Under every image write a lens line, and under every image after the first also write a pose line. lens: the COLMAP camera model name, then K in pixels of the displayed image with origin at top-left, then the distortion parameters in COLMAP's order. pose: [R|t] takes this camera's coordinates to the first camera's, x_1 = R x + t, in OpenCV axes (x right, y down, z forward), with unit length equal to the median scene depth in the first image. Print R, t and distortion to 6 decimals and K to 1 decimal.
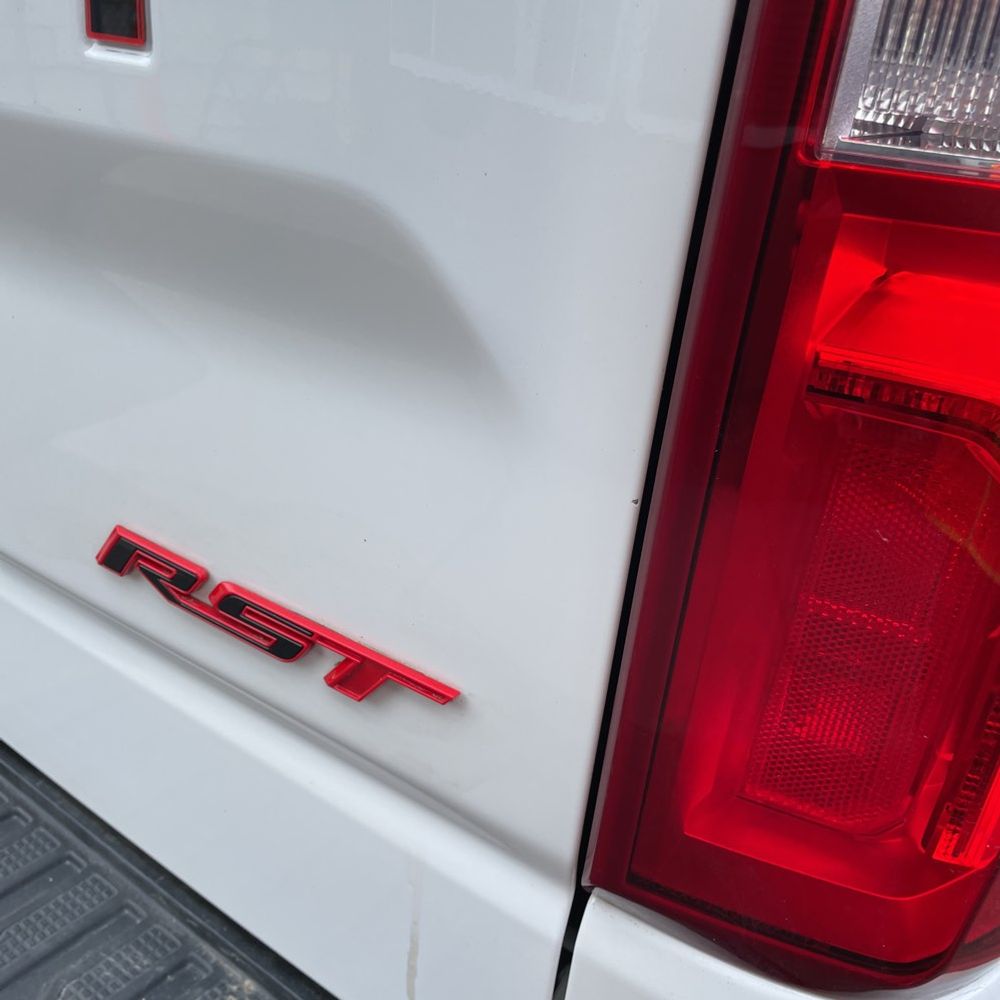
lens RADIAL K [[997.3, 0, 484.8], [0, 997.3, 511.8], [0, 0, 1]] dist [0.108807, -0.145936]
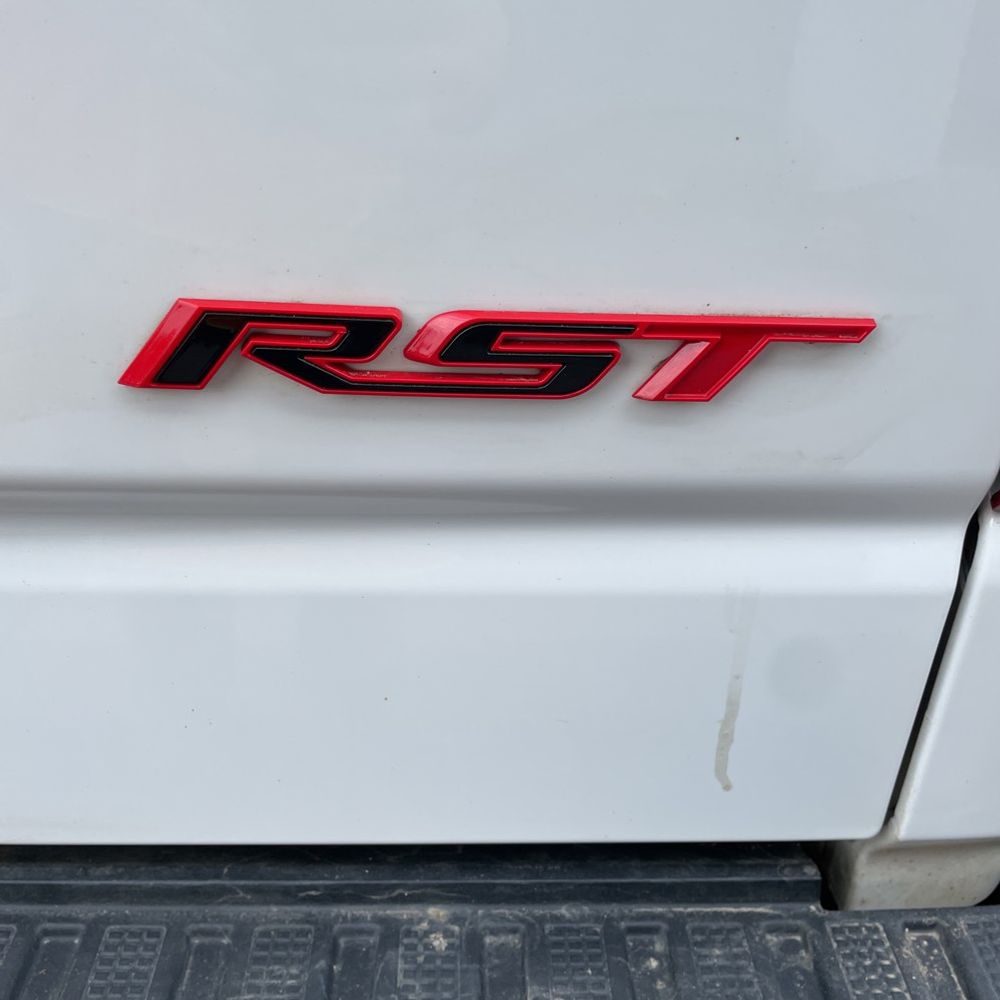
lens RADIAL K [[997.3, 0, 484.8], [0, 997.3, 511.8], [0, 0, 1]] dist [0.108807, -0.145936]
pose [[0.791479, -0.350162, 0.500947, -0.461871], [0.294928, 0.936688, 0.188768, 0.057665], [-0.535330, -0.001663, 0.844641, 0.343310]]
